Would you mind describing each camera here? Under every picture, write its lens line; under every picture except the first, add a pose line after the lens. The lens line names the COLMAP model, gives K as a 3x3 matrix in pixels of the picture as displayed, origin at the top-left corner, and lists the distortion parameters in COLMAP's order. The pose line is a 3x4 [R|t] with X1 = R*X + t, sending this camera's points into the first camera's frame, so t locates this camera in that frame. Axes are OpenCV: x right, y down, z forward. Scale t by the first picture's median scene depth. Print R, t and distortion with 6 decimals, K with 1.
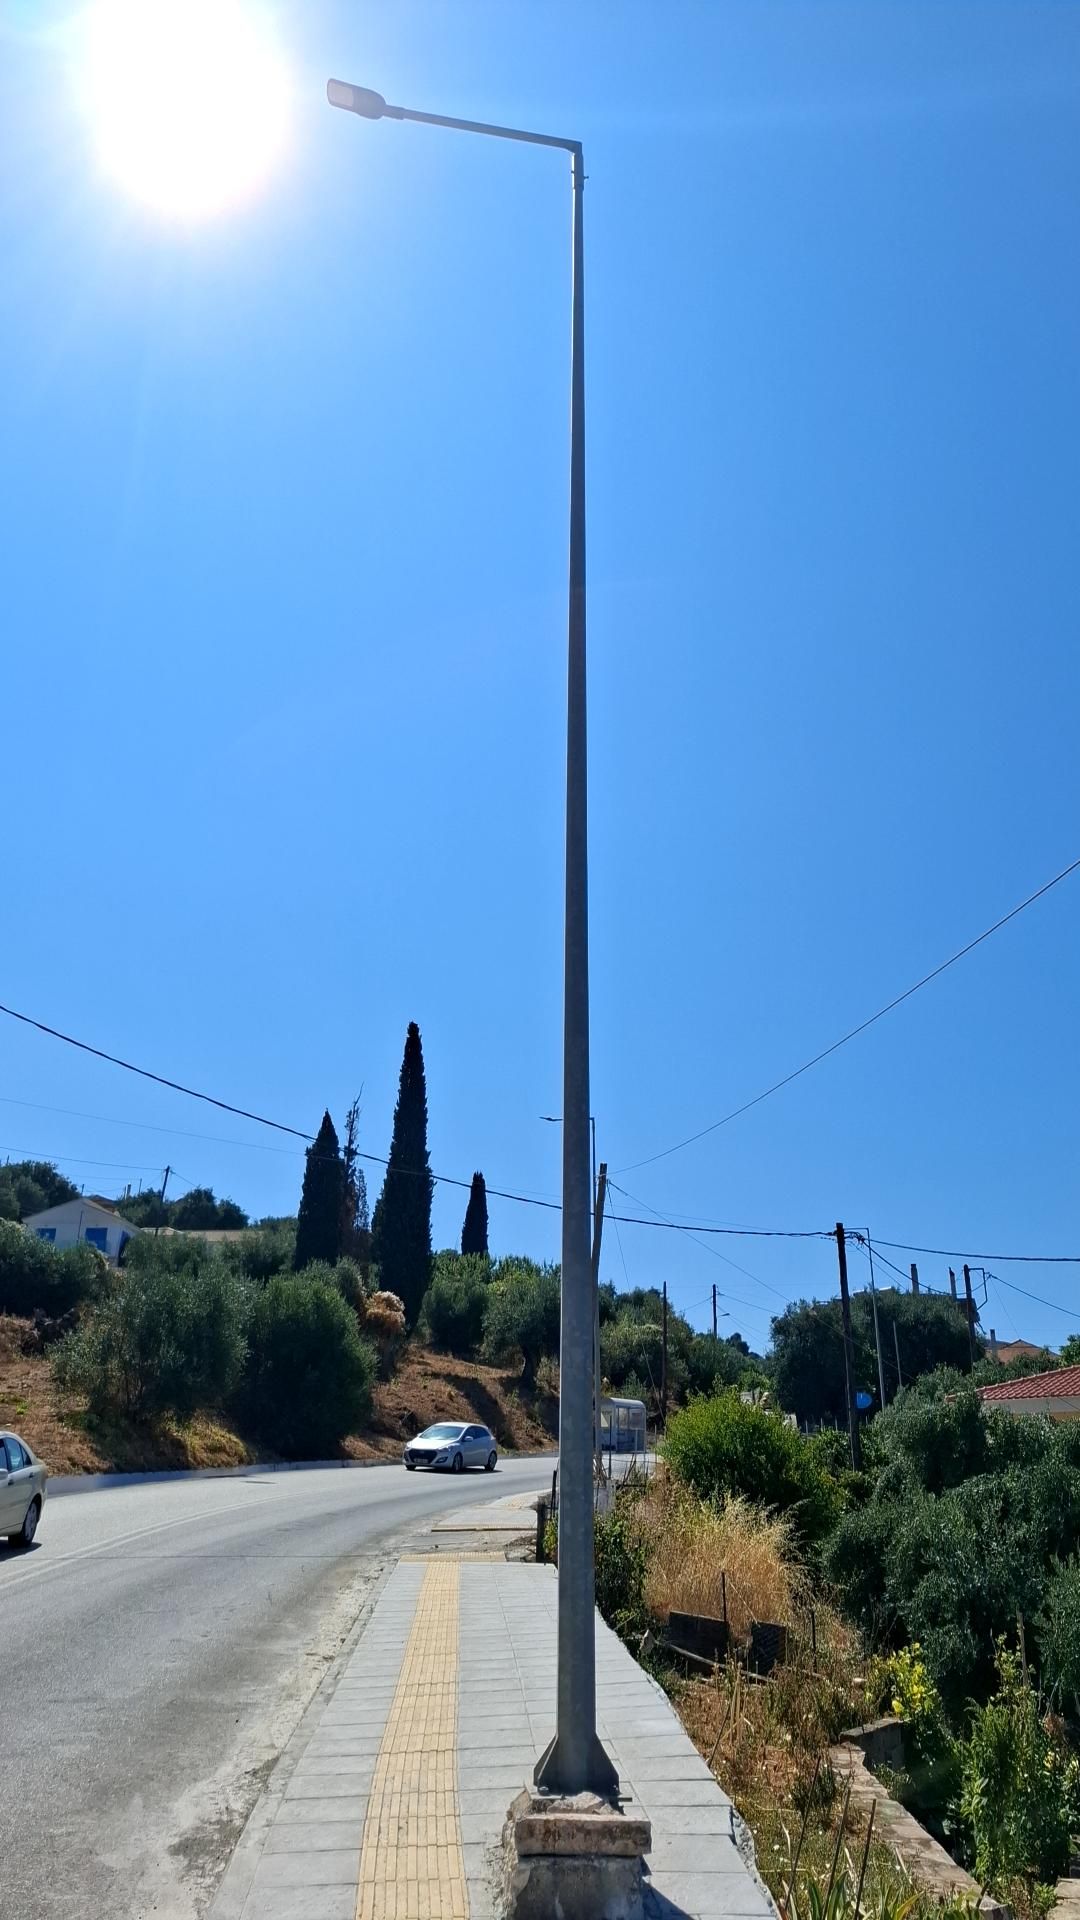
lens RADIAL K [[1147.9, 0, 540.0], [0, 1147.9, 960.0], [0, 0, 1]] dist [0.021137, -0.001146]
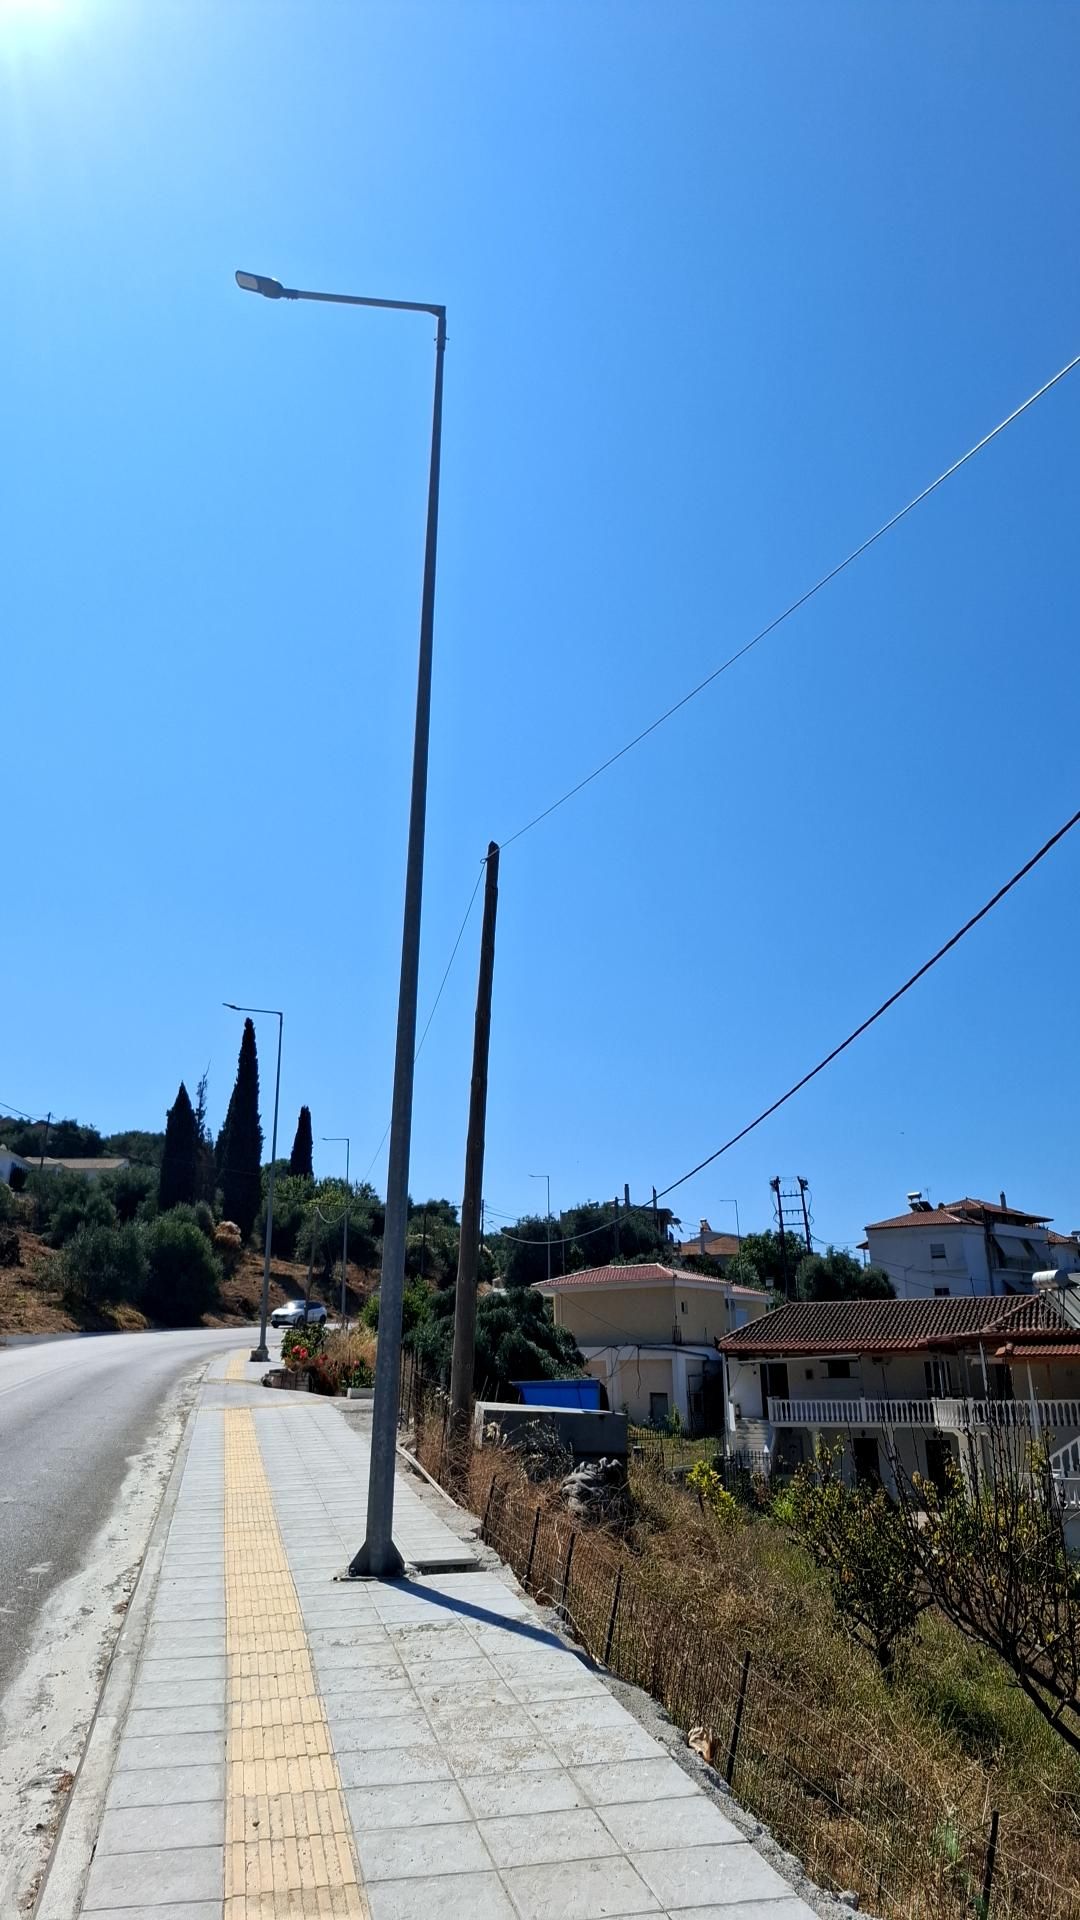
lens RADIAL K [[1182.5, 0, 540.0], [0, 1182.5, 960.0], [0, 0, 1]] dist [0.000014, -0.000126]
pose [[0.991712, 0.015926, 0.127490, 0.054243], [-0.028478, 0.994853, 0.097244, -0.171283], [-0.125285, -0.100069, 0.987061, -0.435060]]
